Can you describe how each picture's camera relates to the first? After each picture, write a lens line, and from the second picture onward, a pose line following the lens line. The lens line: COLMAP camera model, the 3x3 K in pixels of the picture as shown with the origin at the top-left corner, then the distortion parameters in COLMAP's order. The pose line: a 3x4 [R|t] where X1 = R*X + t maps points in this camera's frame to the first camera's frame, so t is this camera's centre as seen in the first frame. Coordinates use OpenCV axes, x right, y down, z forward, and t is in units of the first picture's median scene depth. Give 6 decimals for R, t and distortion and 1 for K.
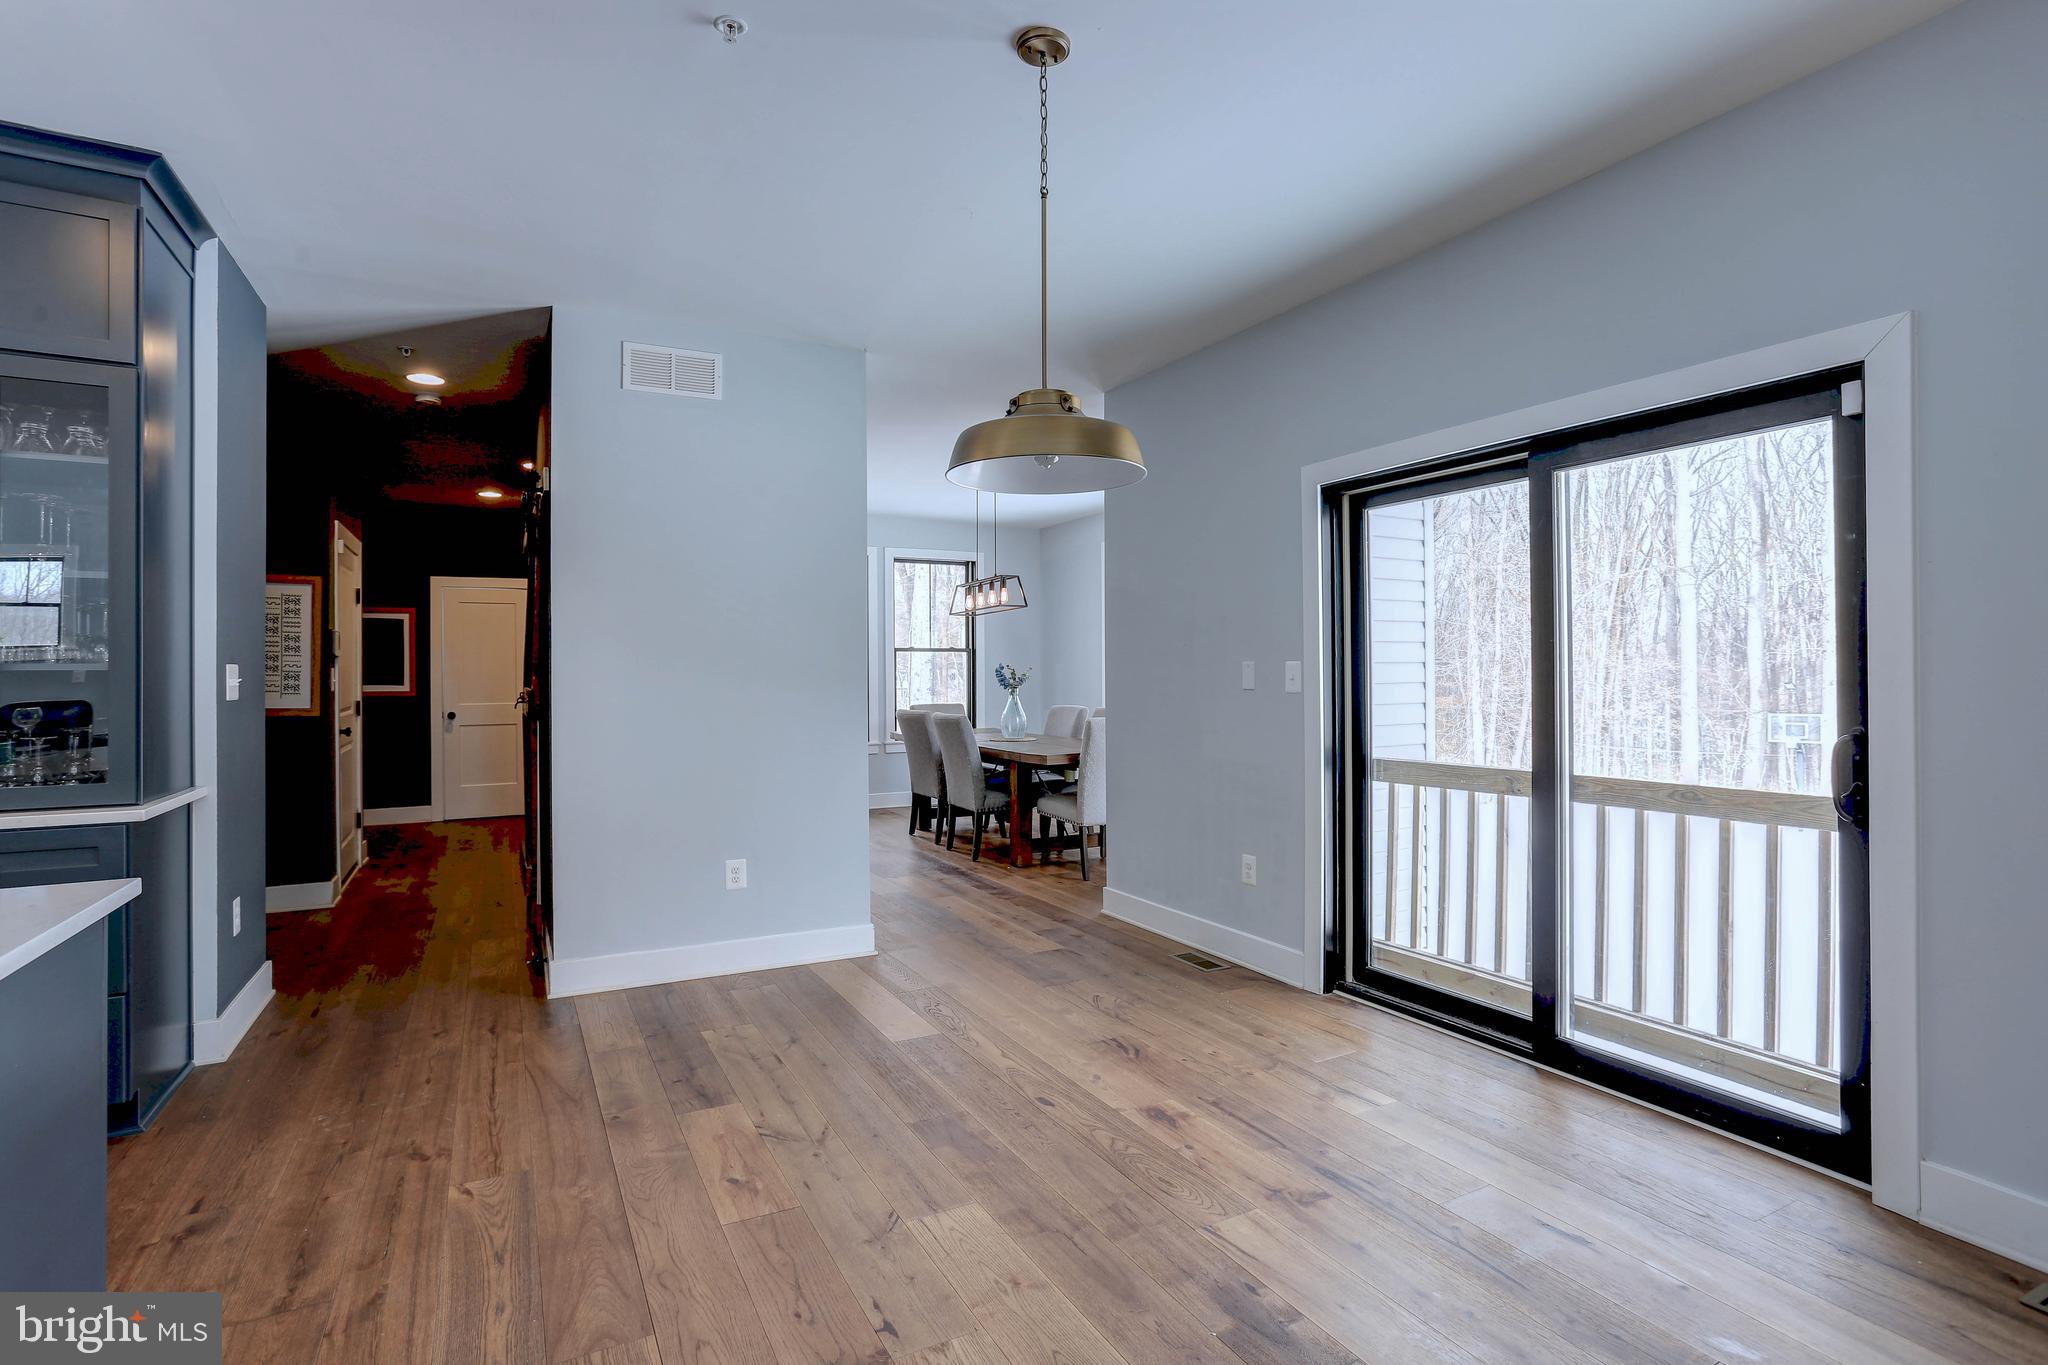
lens RADIAL K [[1066.8, 0, 1018.1], [0, 1066.8, 686.3], [0, 0, 1]] dist [-0.004824, -0.000278]
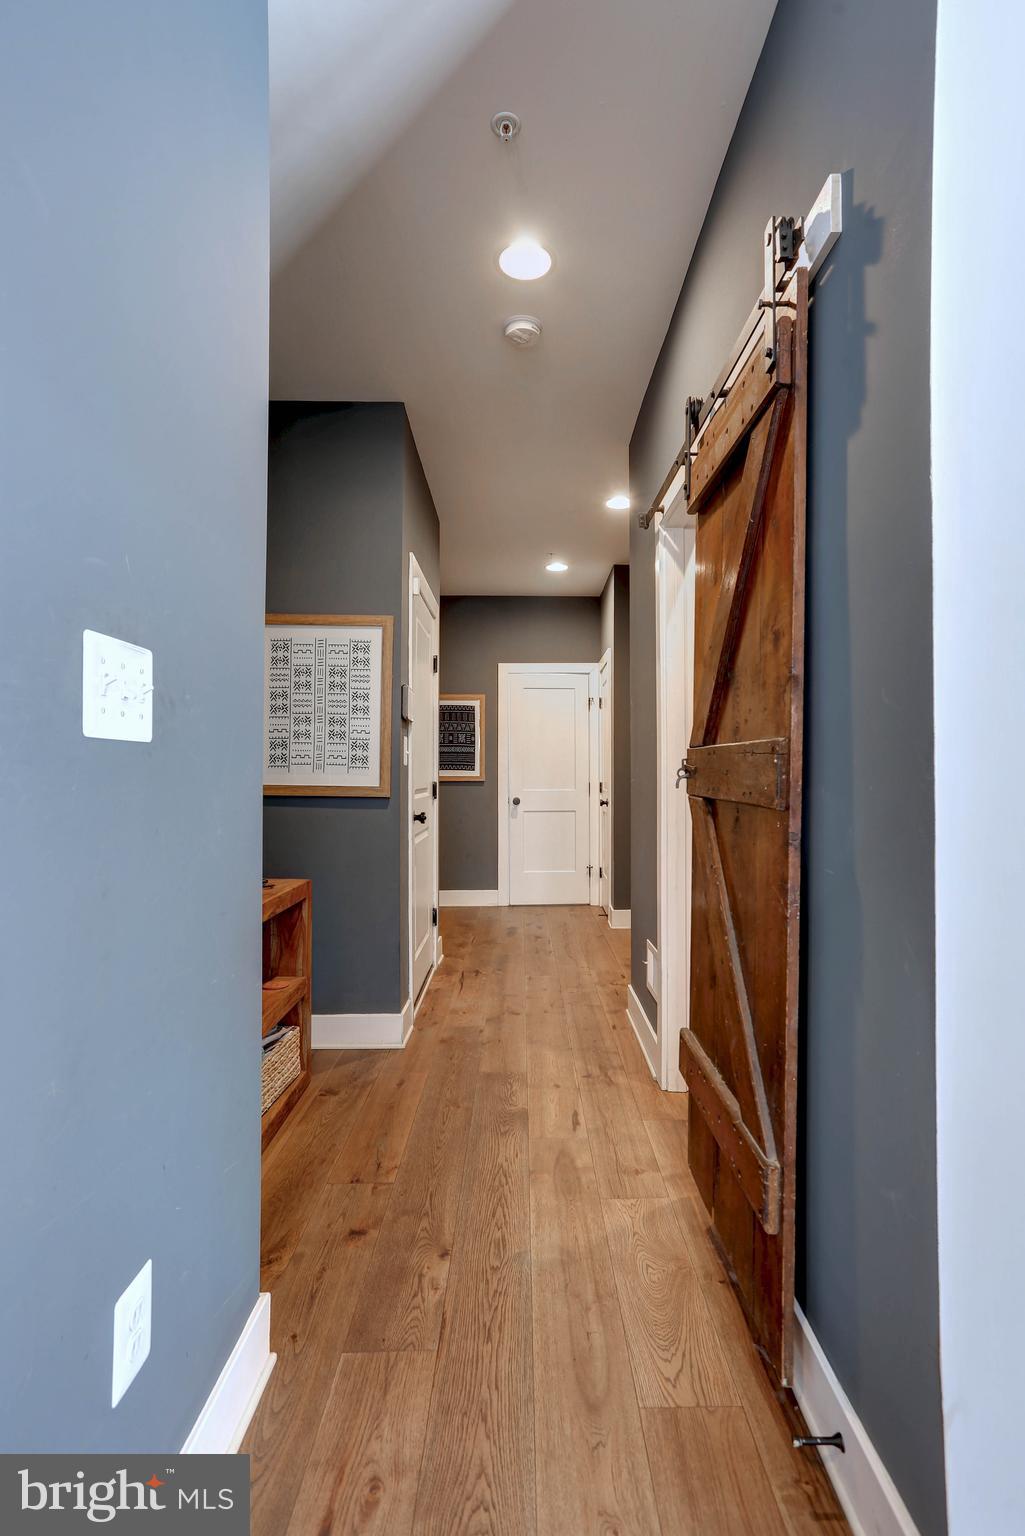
lens RADIAL K [[745.1, 0, 515.7], [0, 745.1, 772.0], [0, 0, 1]] dist [-0.001118, 0.000258]
pose [[0.899594, -0.004439, -0.436704, -0.323332], [-0.004225, 0.999813, -0.018865, 0.018725], [0.436706, 0.018816, 0.899407, 0.529380]]
